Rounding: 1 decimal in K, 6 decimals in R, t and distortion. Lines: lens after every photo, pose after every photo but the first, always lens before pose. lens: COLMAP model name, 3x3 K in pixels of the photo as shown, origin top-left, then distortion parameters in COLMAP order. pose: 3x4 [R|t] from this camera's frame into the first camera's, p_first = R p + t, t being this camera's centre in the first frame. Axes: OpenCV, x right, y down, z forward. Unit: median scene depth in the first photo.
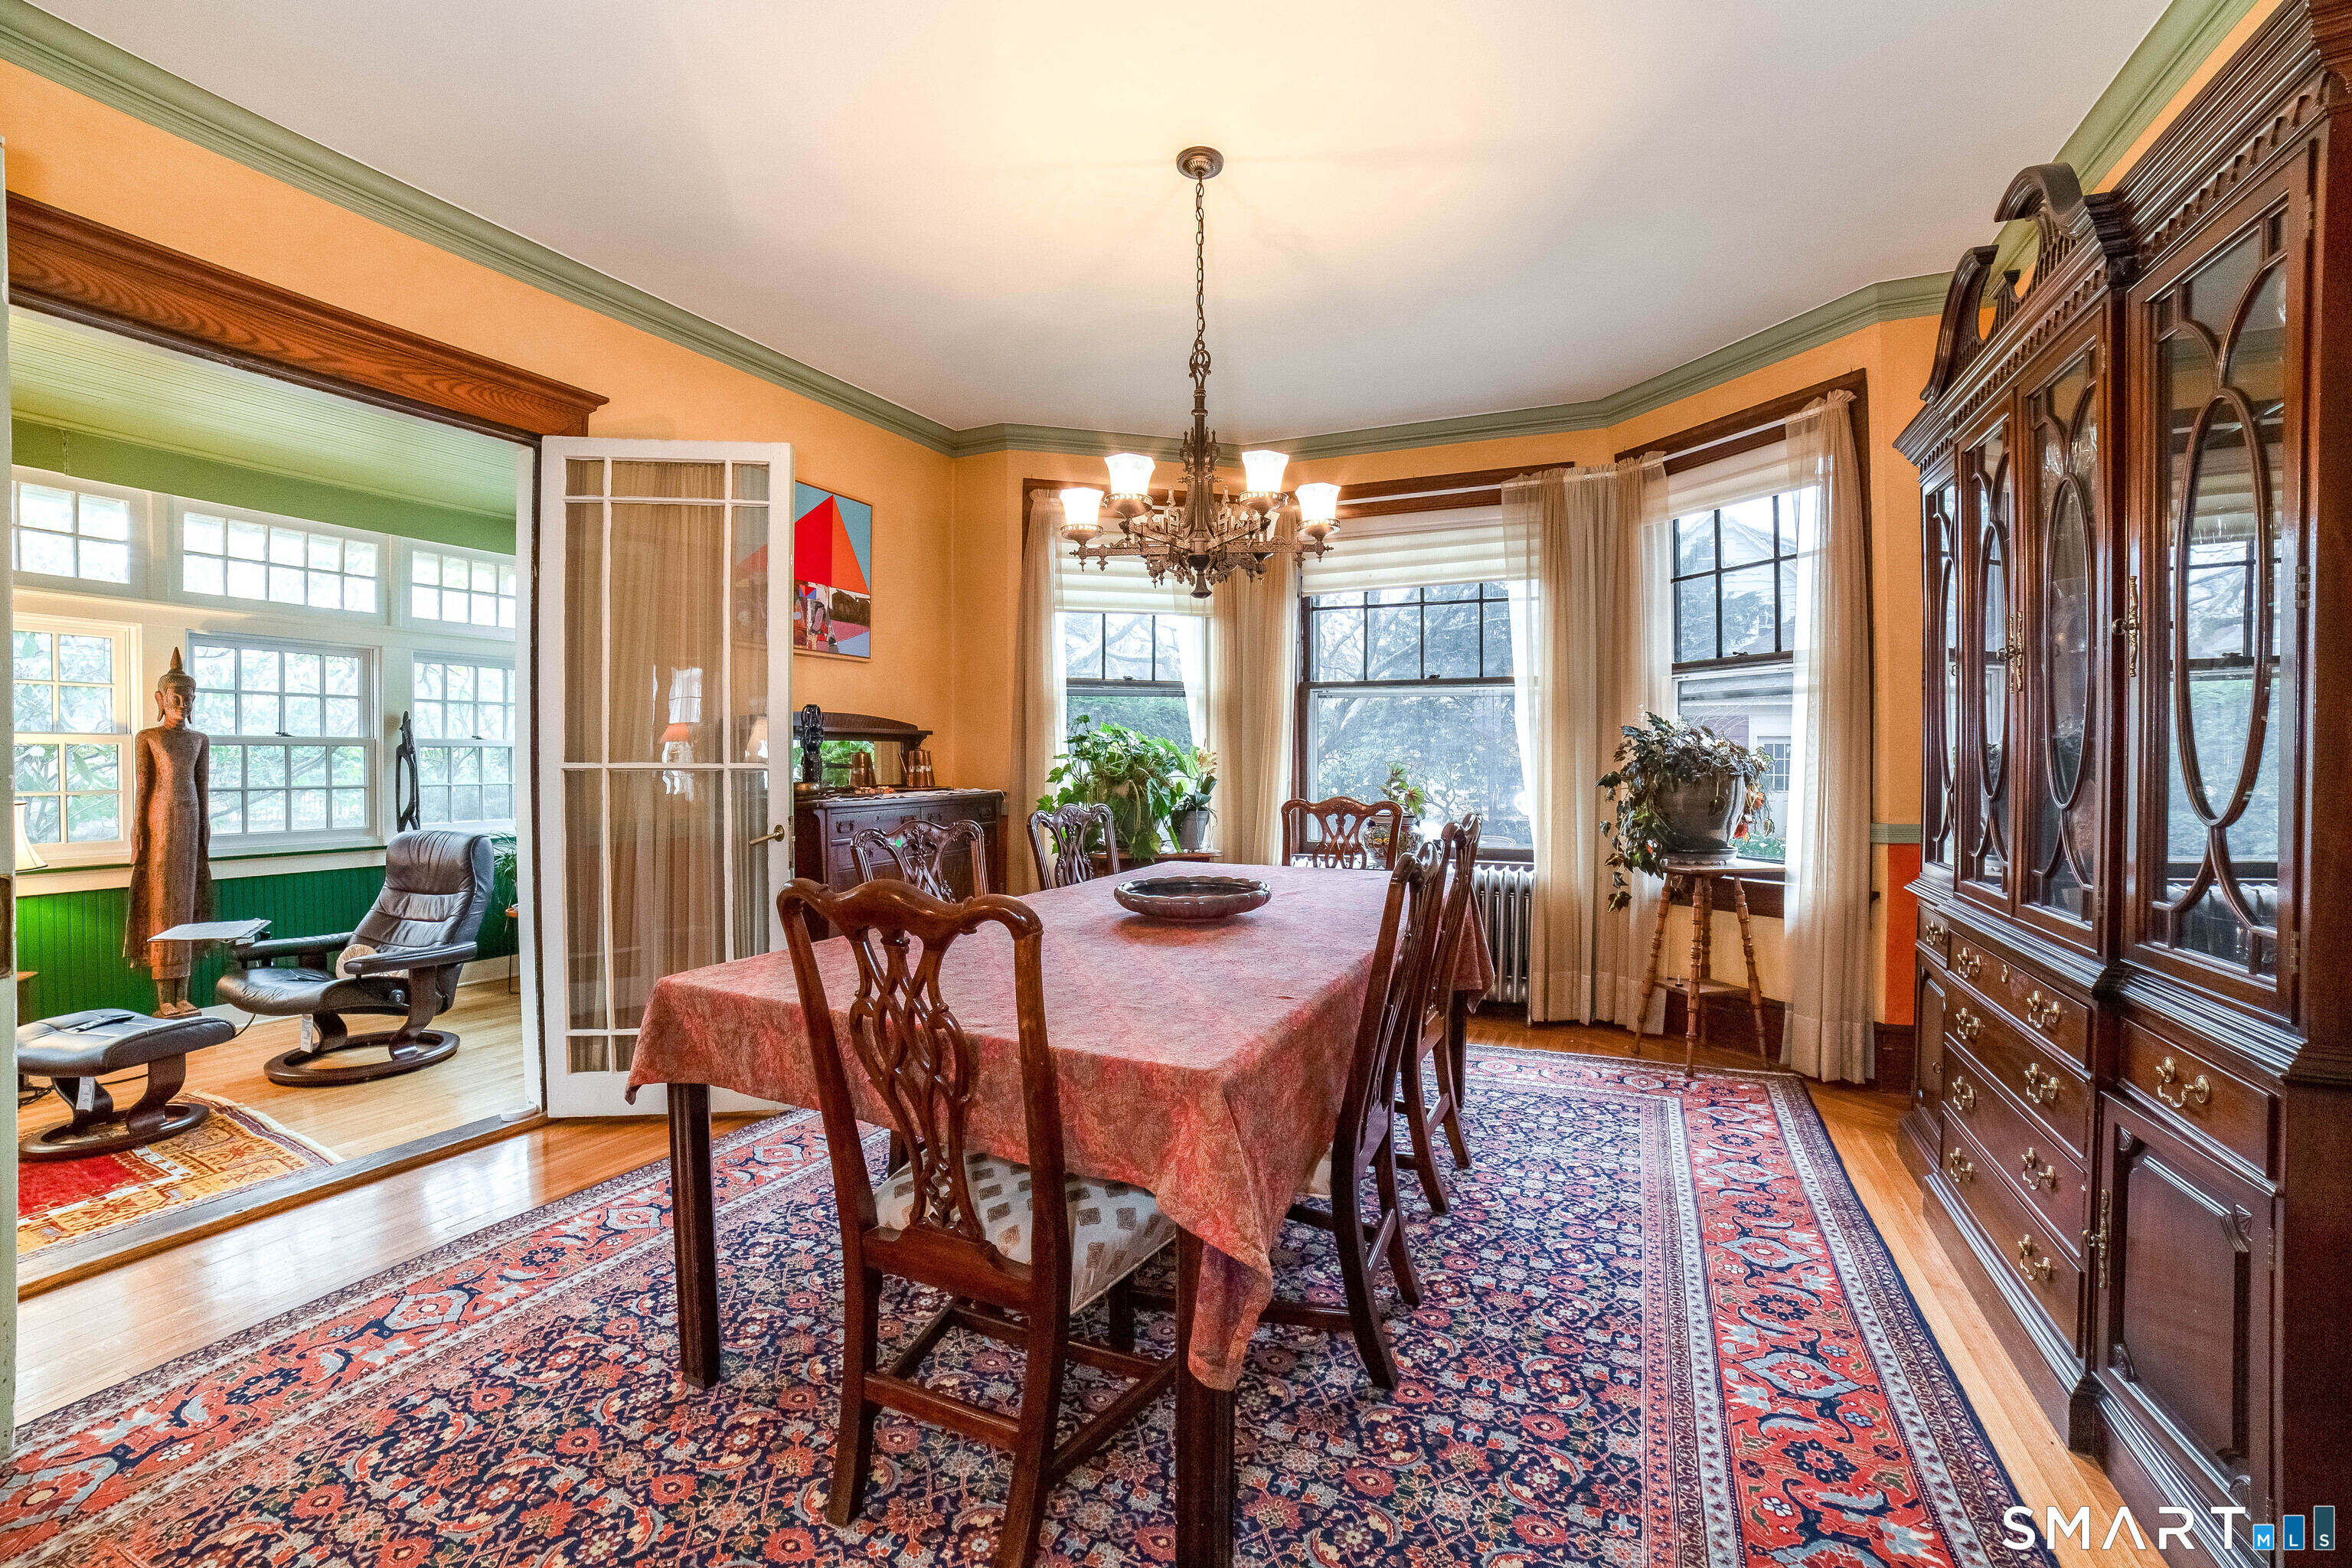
lens RADIAL K [[968.2, 0, 1186.2], [0, 968.2, 768.9], [0, 0, 1]] dist [-0.062335, 0.002034]
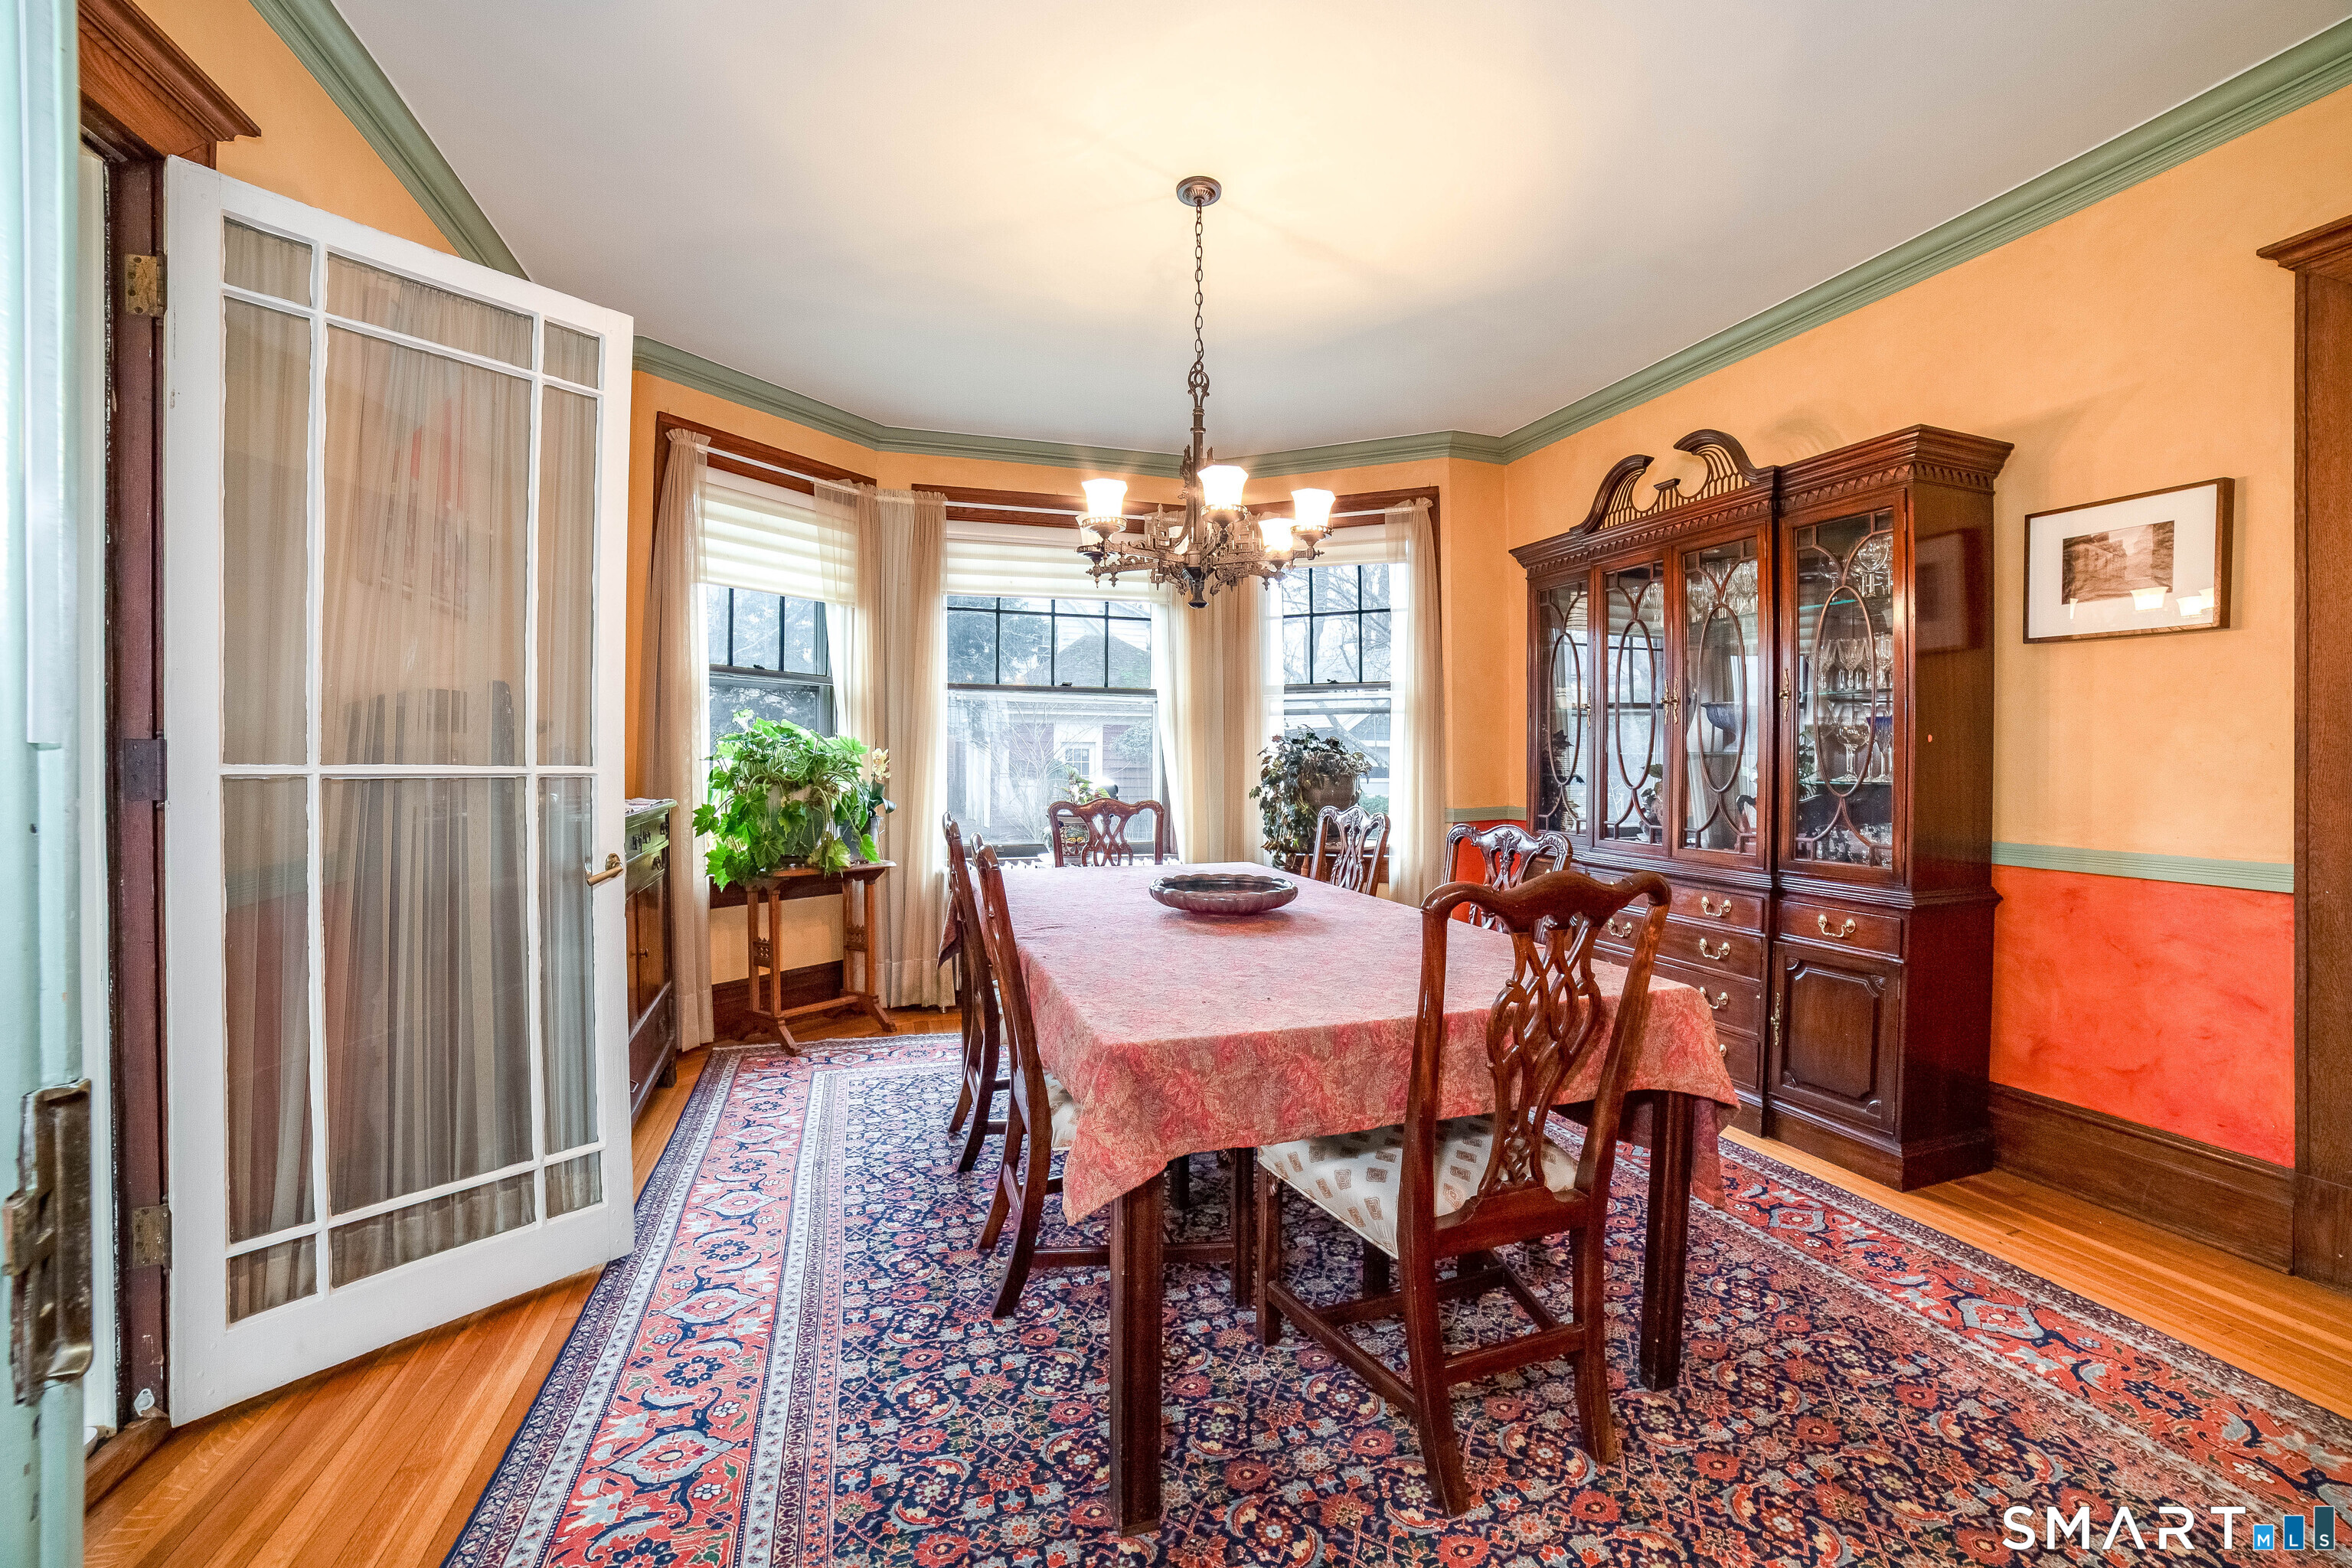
lens RADIAL K [[968.2, 0, 1183.0], [0, 968.2, 766.4], [0, 0, 1]] dist [-0.062335, 0.002034]
pose [[0.723197, 0.000067, 0.690641, -0.517336], [0.003514, 0.999987, -0.003777, -0.001074], [-0.690632, 0.005158, 0.723187, 0.185714]]
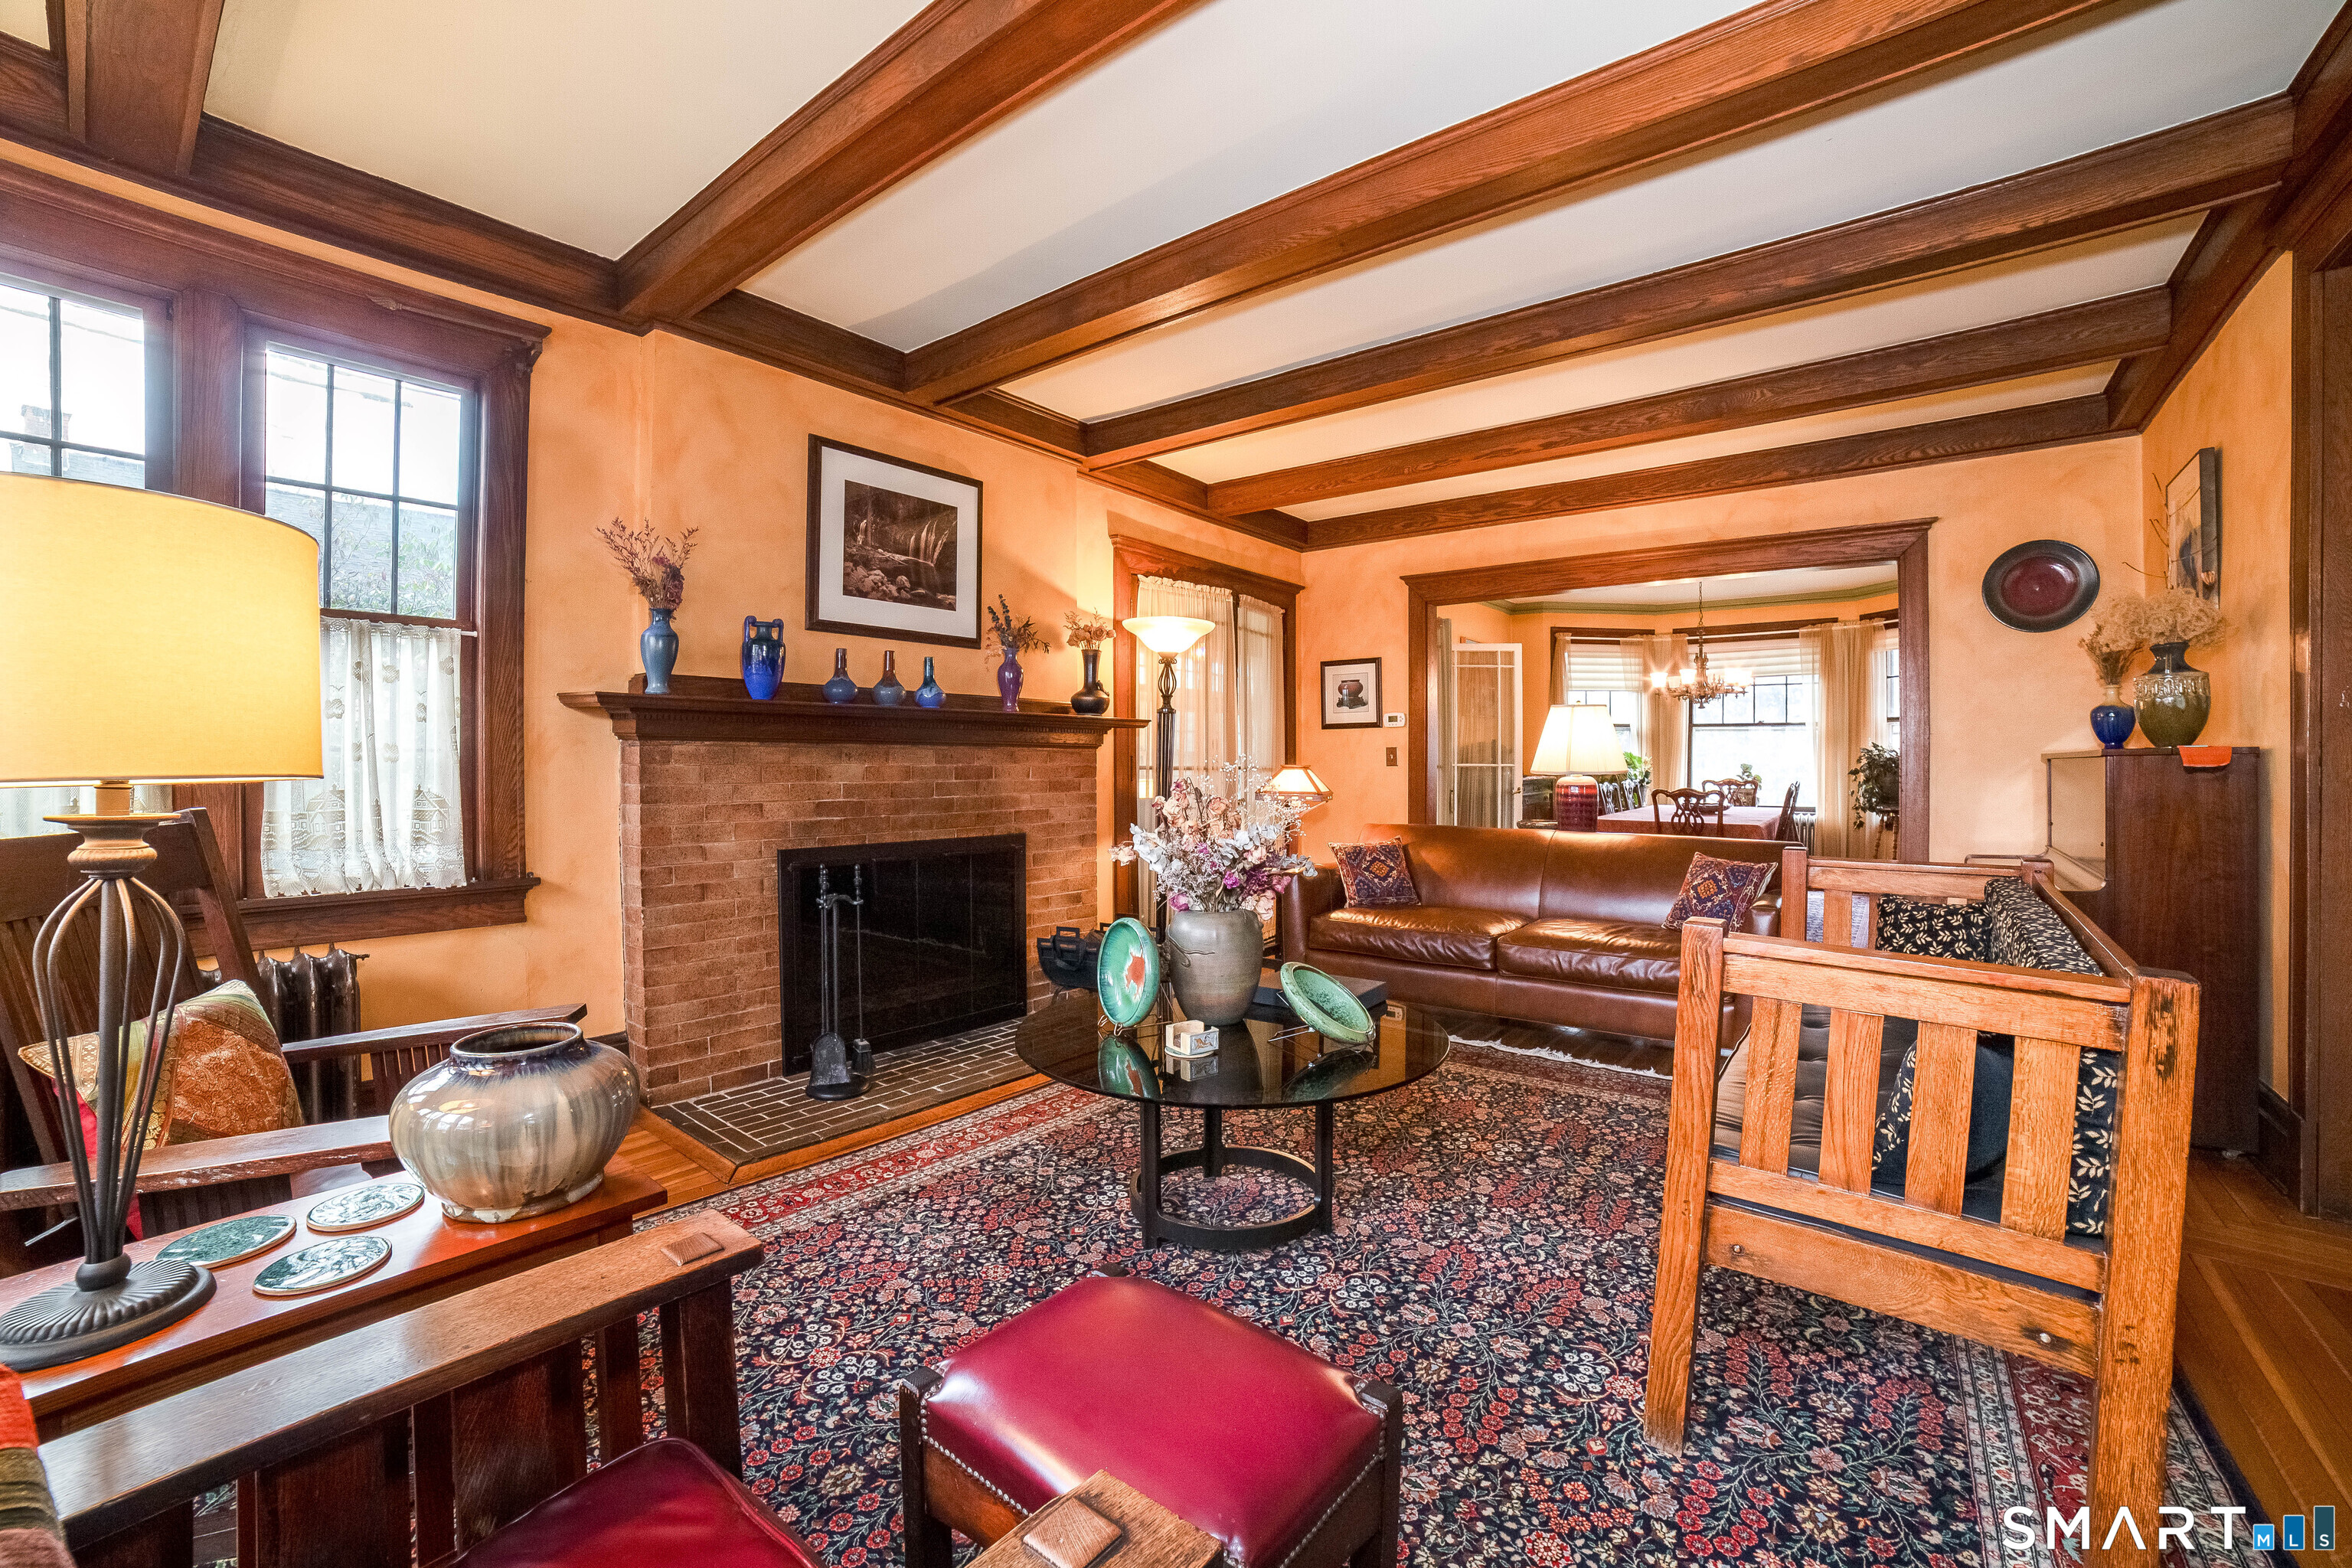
lens RADIAL K [[968.2, 0, 1174.3], [0, 968.2, 770.5], [0, 0, 1]] dist [-0.062335, 0.002034]
pose [[0.975406, 0.005786, -0.220339, -0.665329], [-0.006349, 0.999978, -0.001844, 0.023429], [0.220324, 0.003198, 0.975422, -1.579884]]
